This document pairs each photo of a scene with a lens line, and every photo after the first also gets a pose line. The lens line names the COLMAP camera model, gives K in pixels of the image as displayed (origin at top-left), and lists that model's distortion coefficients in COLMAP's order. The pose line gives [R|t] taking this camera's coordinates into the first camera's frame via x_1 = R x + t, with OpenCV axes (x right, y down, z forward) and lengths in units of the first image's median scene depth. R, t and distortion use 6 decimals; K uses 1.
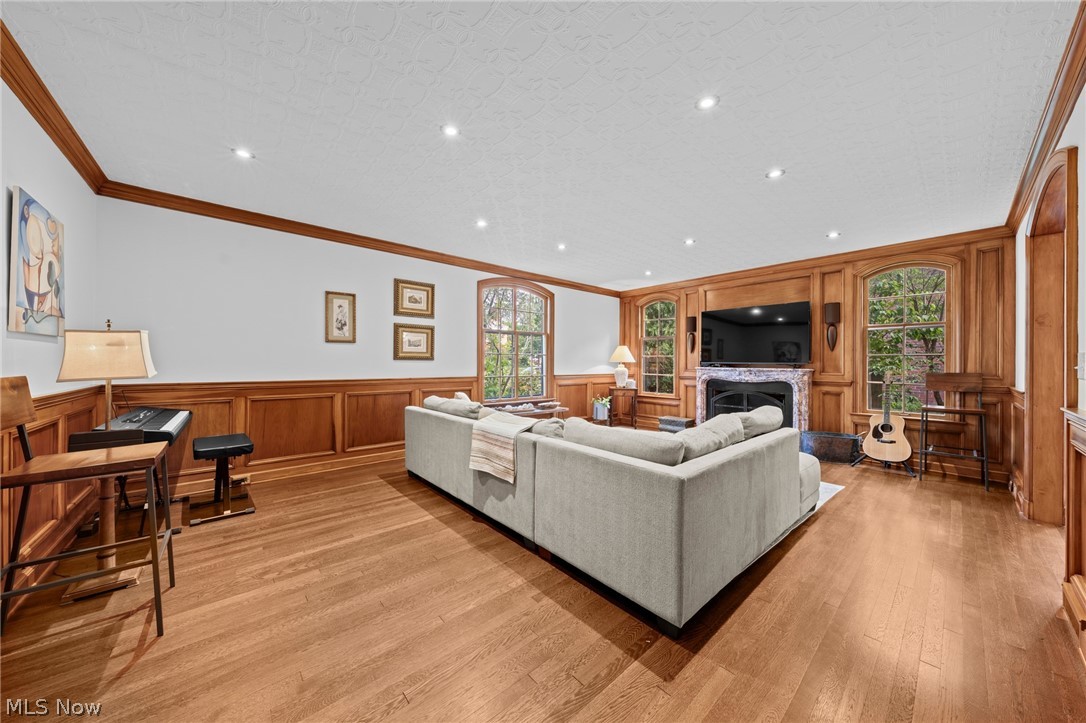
lens RADIAL K [[368.0, 0, 545.1], [0, 368.0, 361.7], [0, 0, 1]] dist [-0.004618, 0.000138]
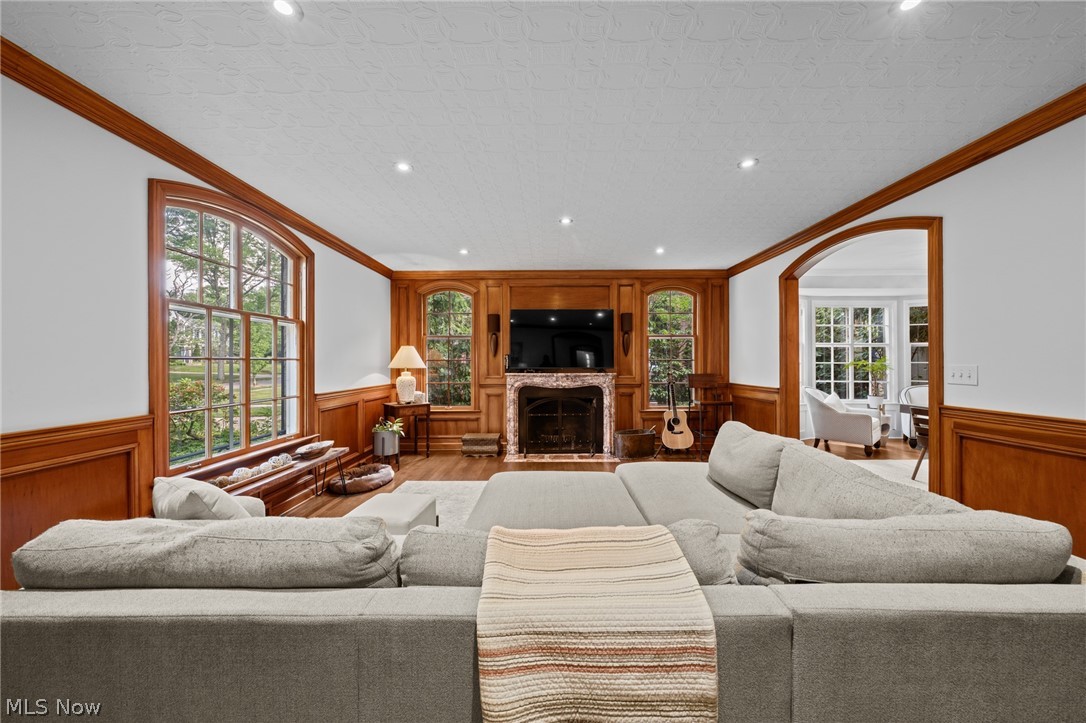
lens RADIAL K [[368.0, 0, 548.4], [0, 368.0, 361.9], [0, 0, 1]] dist [-0.004618, 0.000138]
pose [[0.656179, -0.007631, 0.754567, -0.202717], [0.005520, 0.999971, 0.005313, -0.018246], [-0.754585, 0.000679, 0.656202, 0.415971]]
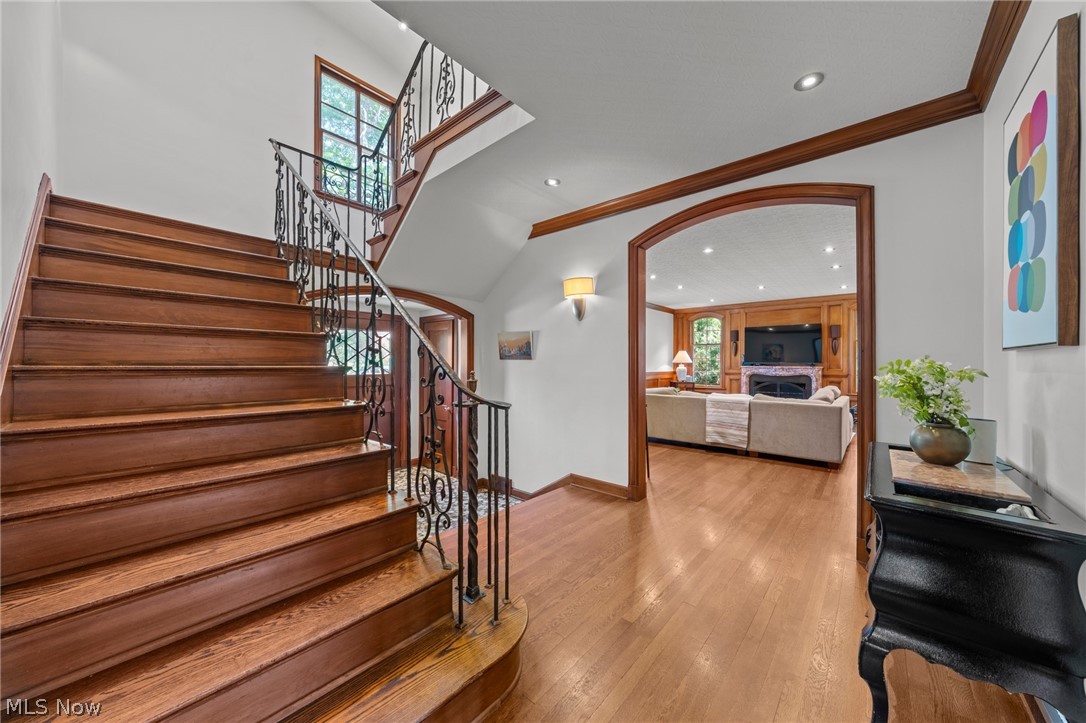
lens RADIAL K [[393.0, 0, 538.0], [0, 393.0, 362.9], [0, 0, 1]] dist [-0.002528, -0.000096]
pose [[0.991900, -0.012967, 0.126358, -0.657931], [0.011500, 0.999858, 0.012335, -0.029762], [-0.126500, -0.010782, 0.991908, -0.483745]]
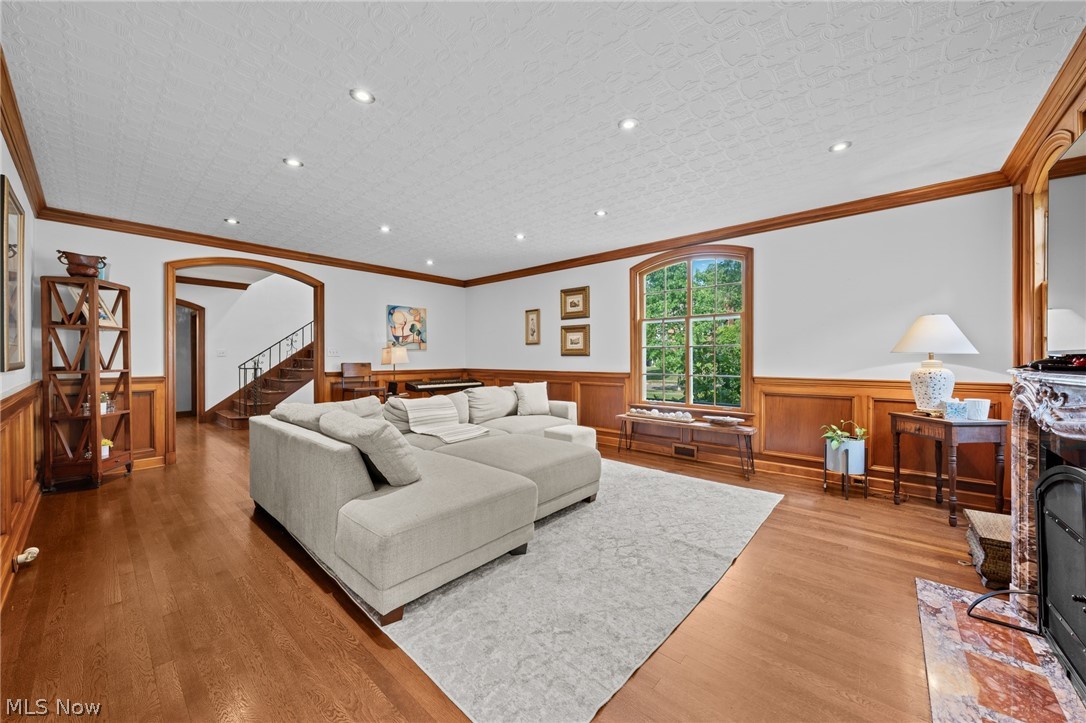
lens RADIAL K [[393.0, 0, 540.9], [0, 393.0, 359.2], [0, 0, 1]] dist [-0.002528, -0.000096]
pose [[0.129063, -0.003240, -0.991631, 0.777194], [0.004428, 0.999987, -0.002691, 0.007504], [0.991627, -0.004043, 0.129076, 0.666480]]
